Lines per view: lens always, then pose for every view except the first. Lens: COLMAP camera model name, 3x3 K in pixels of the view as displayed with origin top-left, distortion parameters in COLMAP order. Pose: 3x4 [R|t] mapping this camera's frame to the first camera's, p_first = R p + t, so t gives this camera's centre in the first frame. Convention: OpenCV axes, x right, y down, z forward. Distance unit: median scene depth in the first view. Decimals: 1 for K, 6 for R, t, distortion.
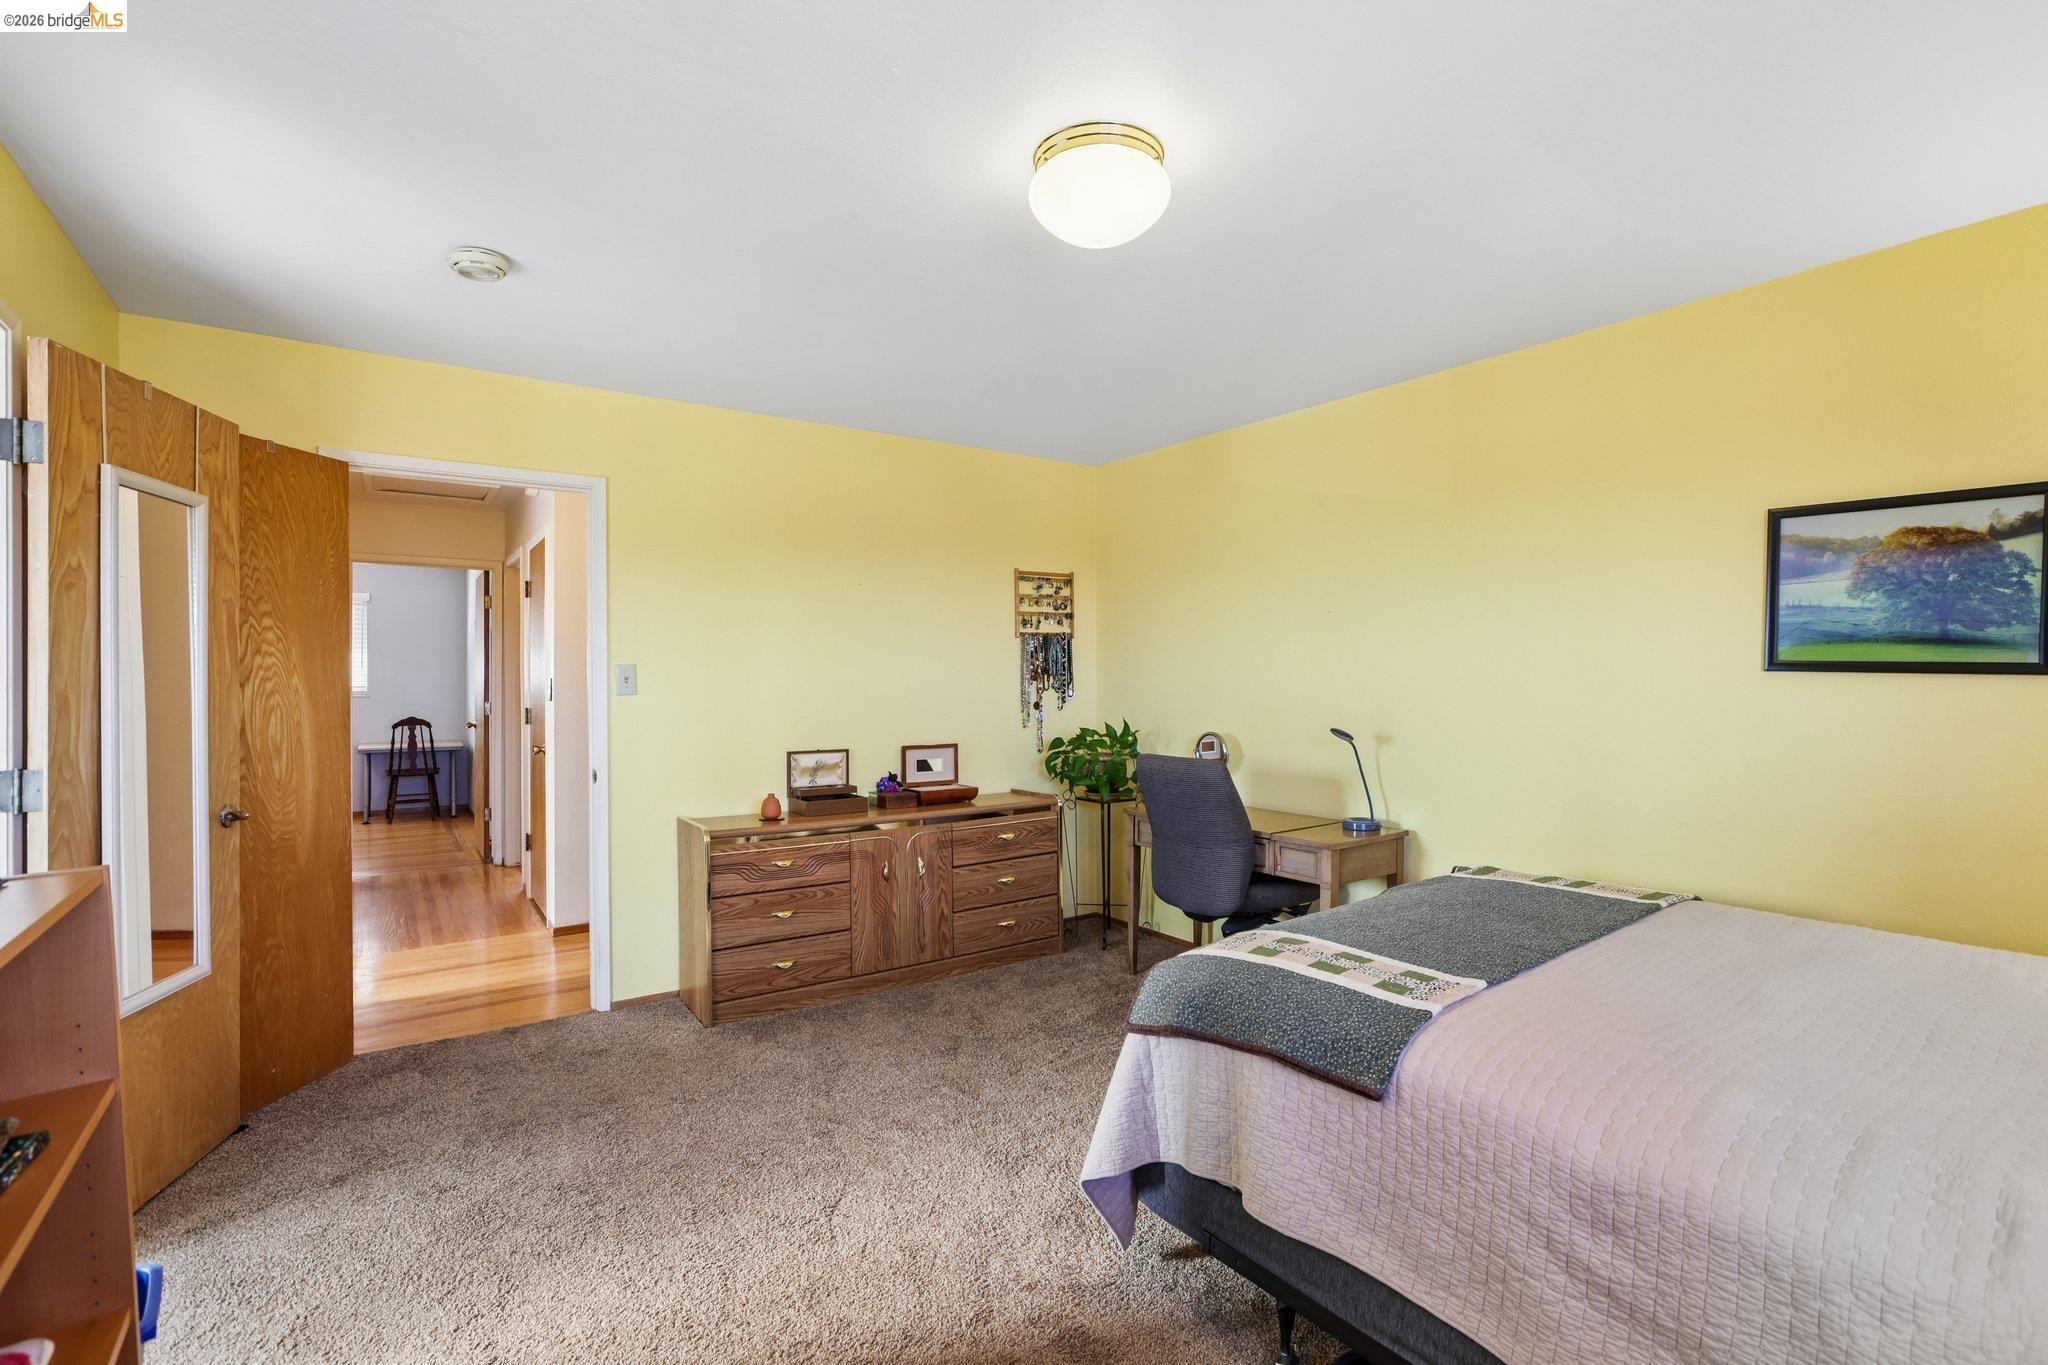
lens RADIAL K [[926.3, 0, 1030.5], [0, 926.3, 676.0], [0, 0, 1]] dist [-0.028721, 0.005700]
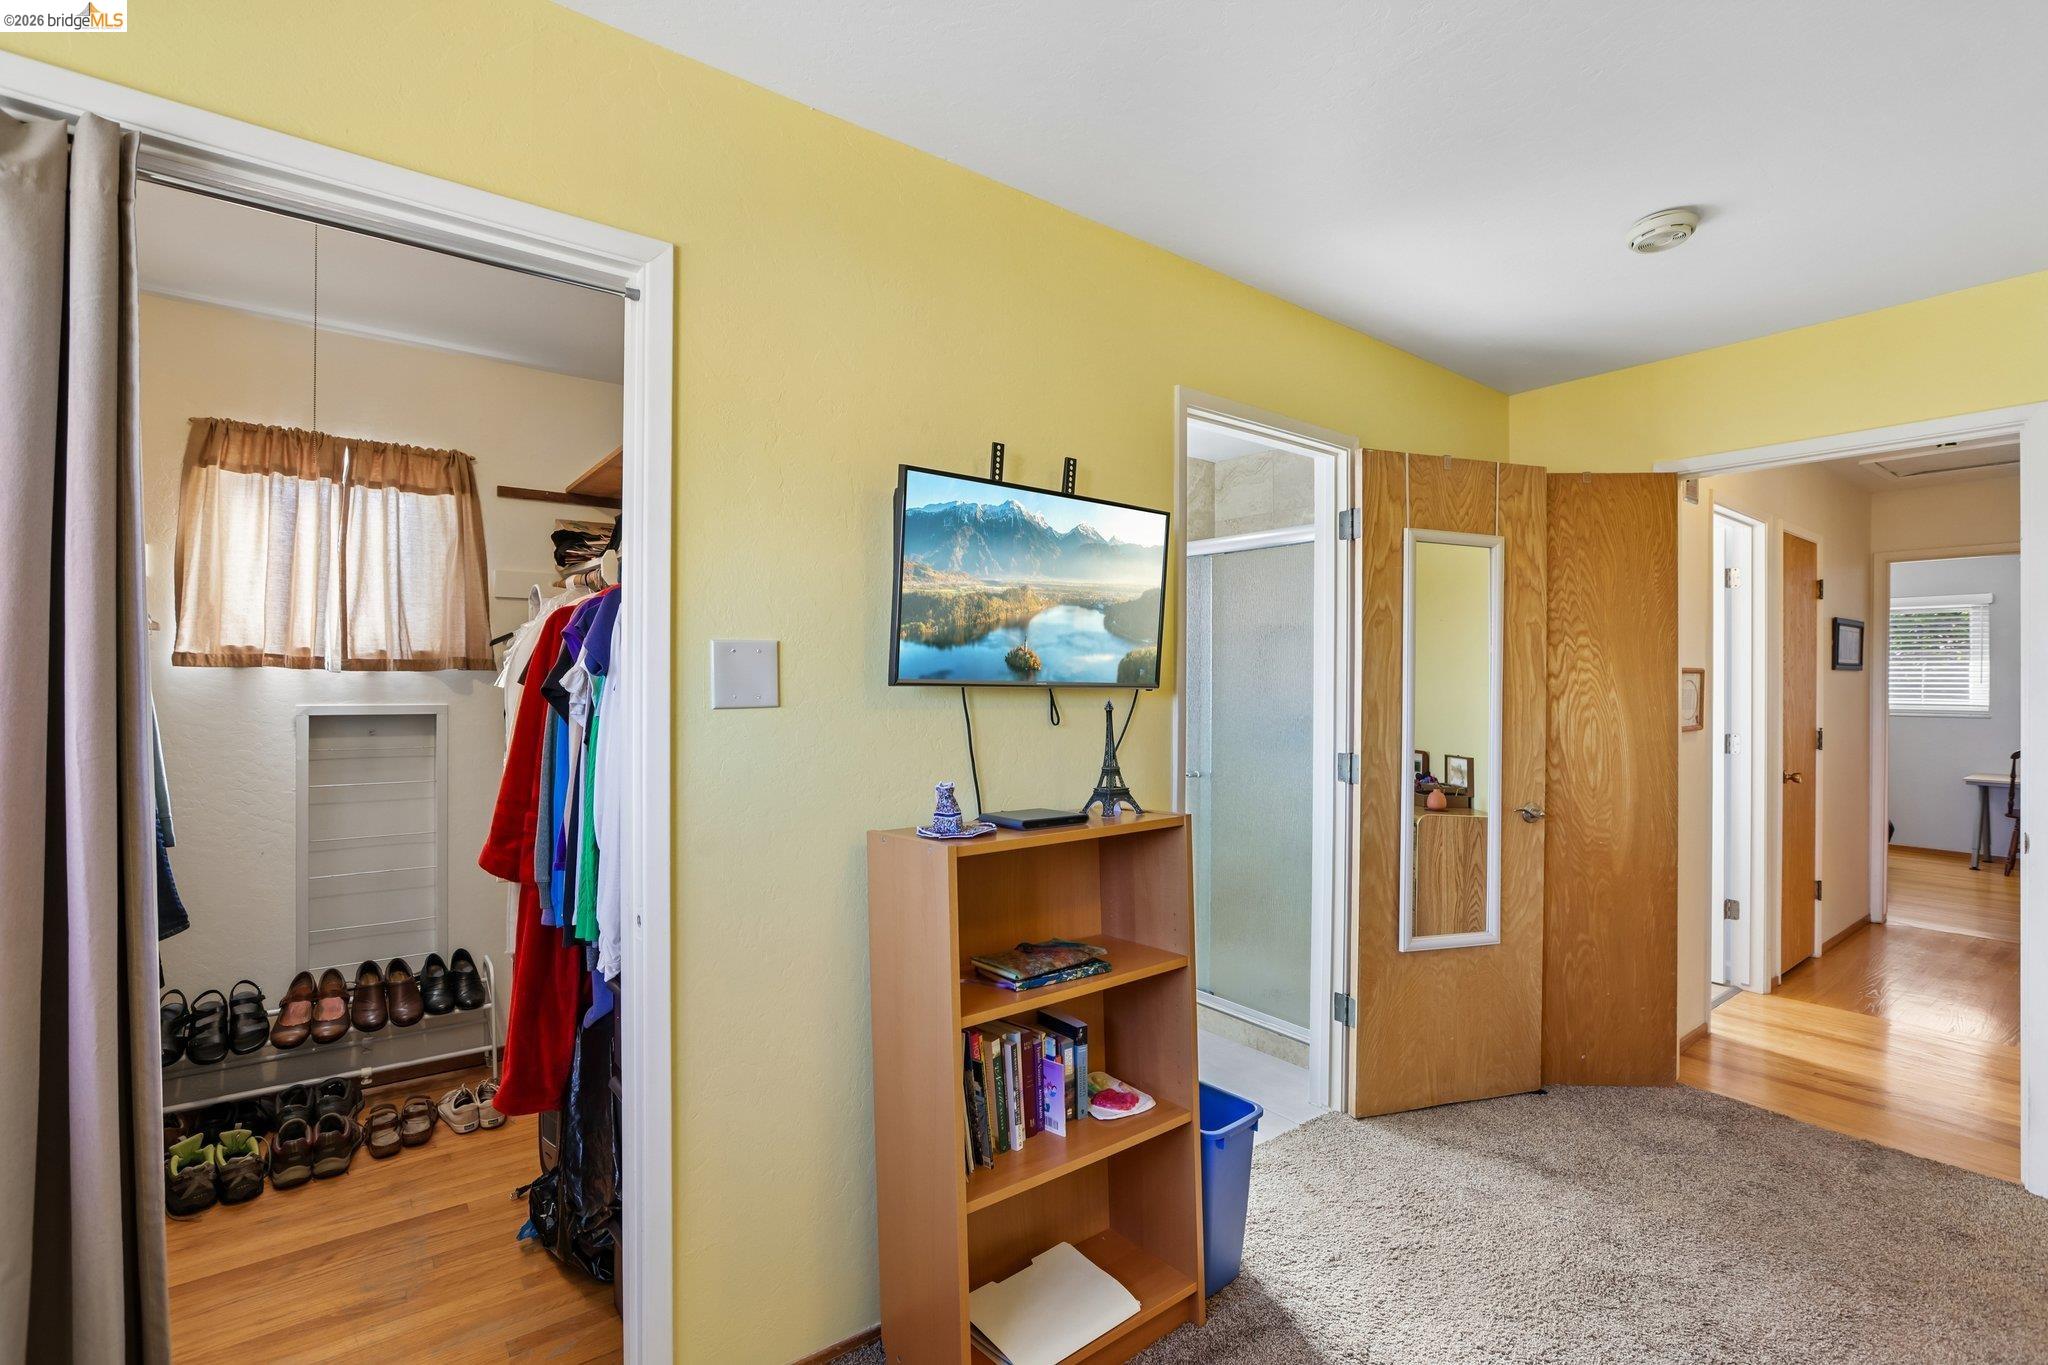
lens RADIAL K [[926.3, 0, 1029.8], [0, 926.3, 684.1], [0, 0, 1]] dist [-0.028721, 0.005700]
pose [[0.013119, 0.004738, -0.999903, 0.244997], [-0.011603, 0.999922, 0.004586, -0.004966], [0.999847, 0.011542, 0.013173, 0.332965]]
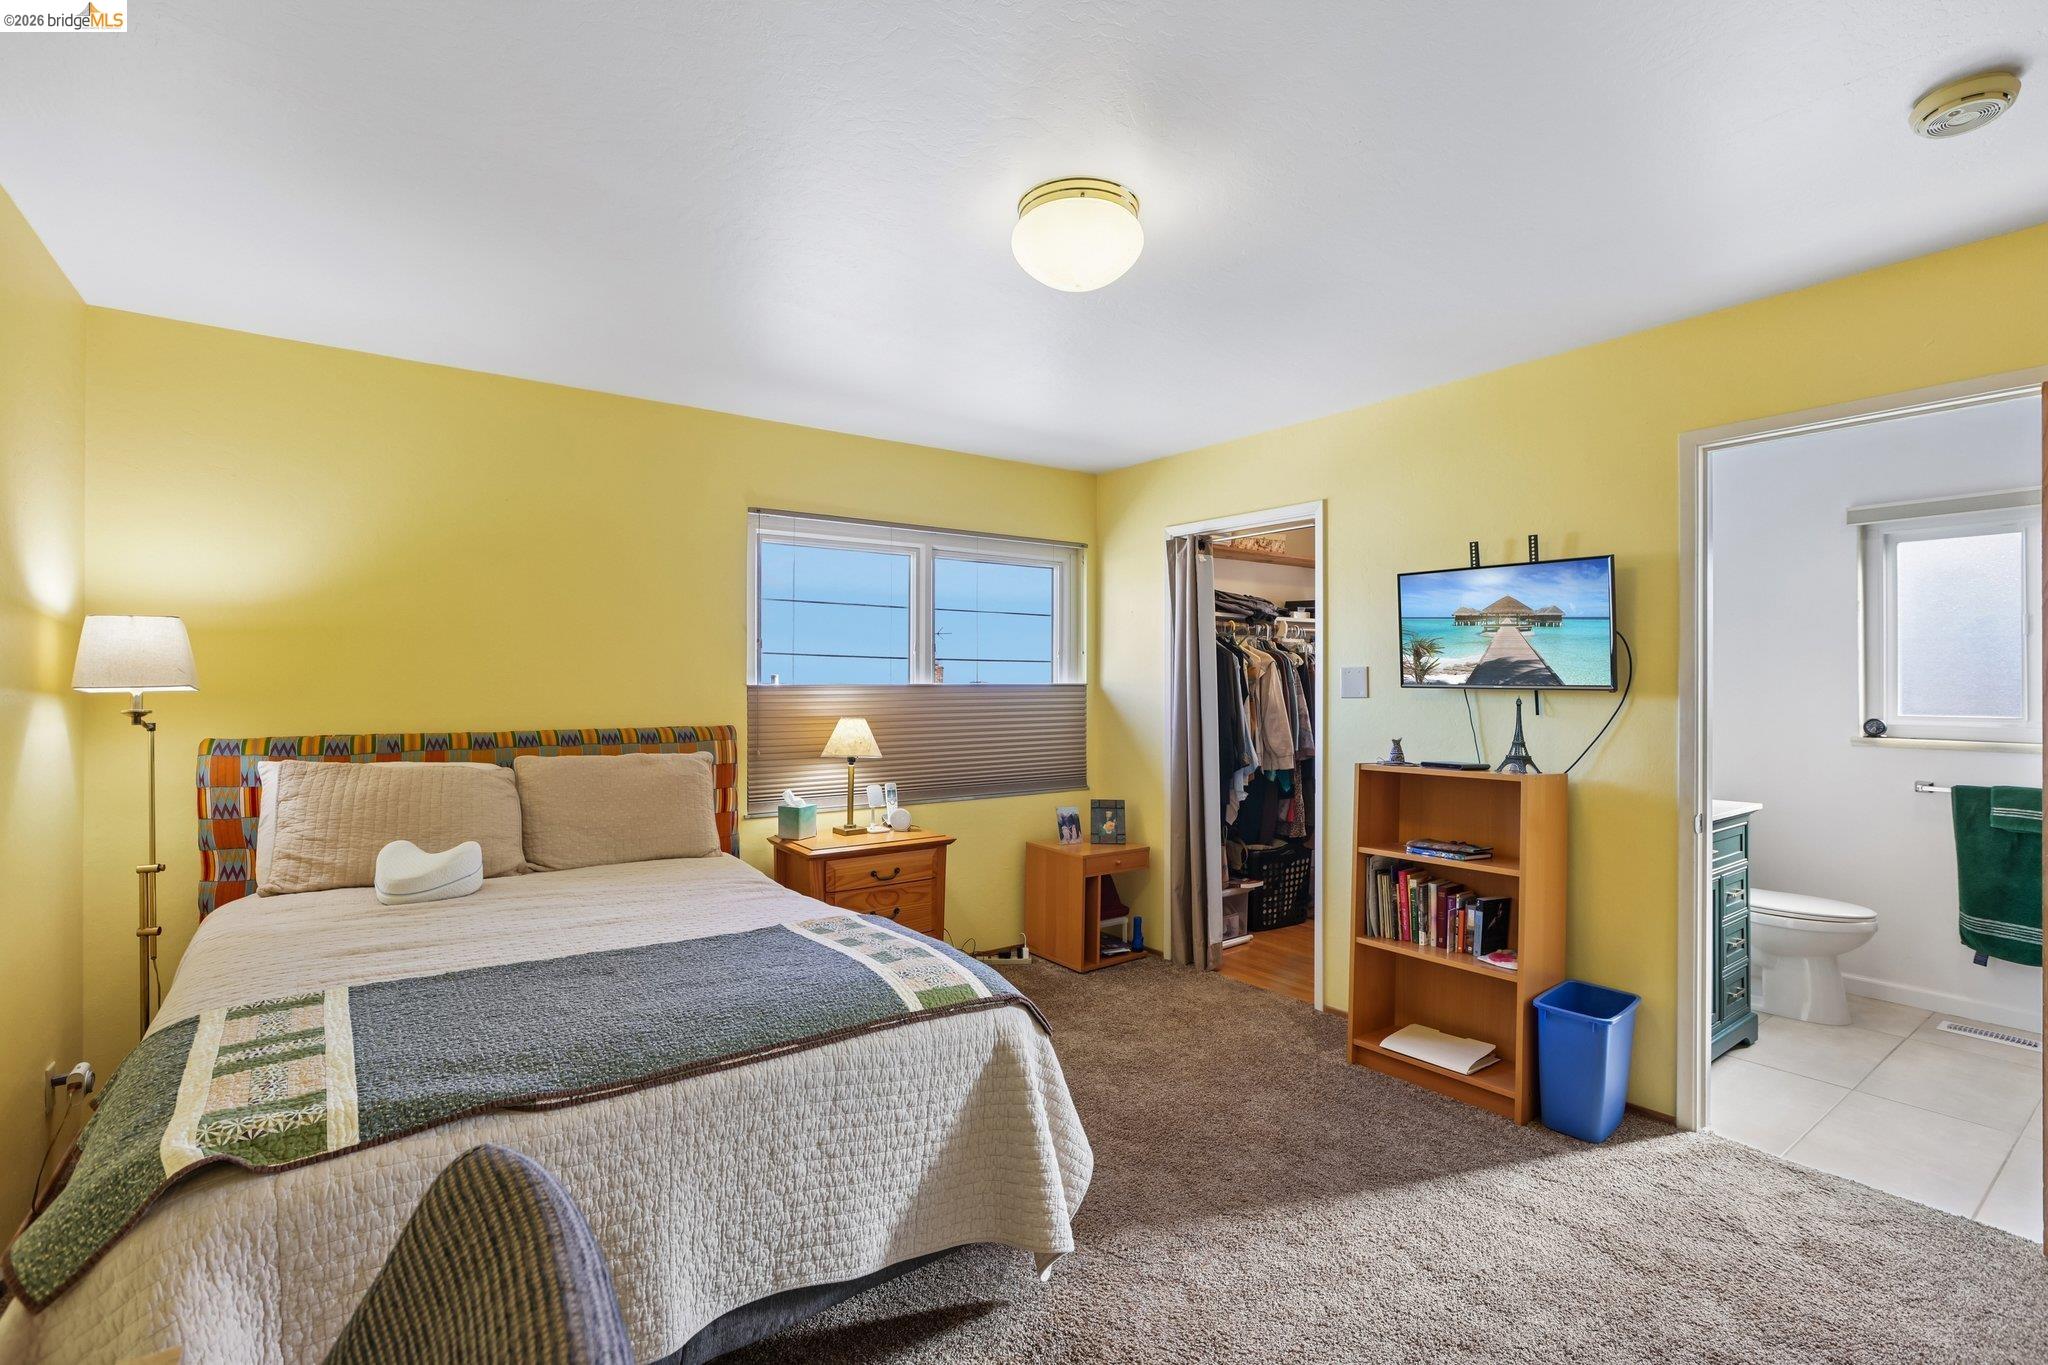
lens RADIAL K [[926.3, 0, 1015.9], [0, 926.3, 679.5], [0, 0, 1]] dist [-0.028721, 0.005700]
pose [[-0.999995, -0.000088, 0.003148, 0.106323], [-0.000098, 0.999994, -0.003322, -0.006386], [-0.003148, -0.003322, -0.999990, 1.539129]]
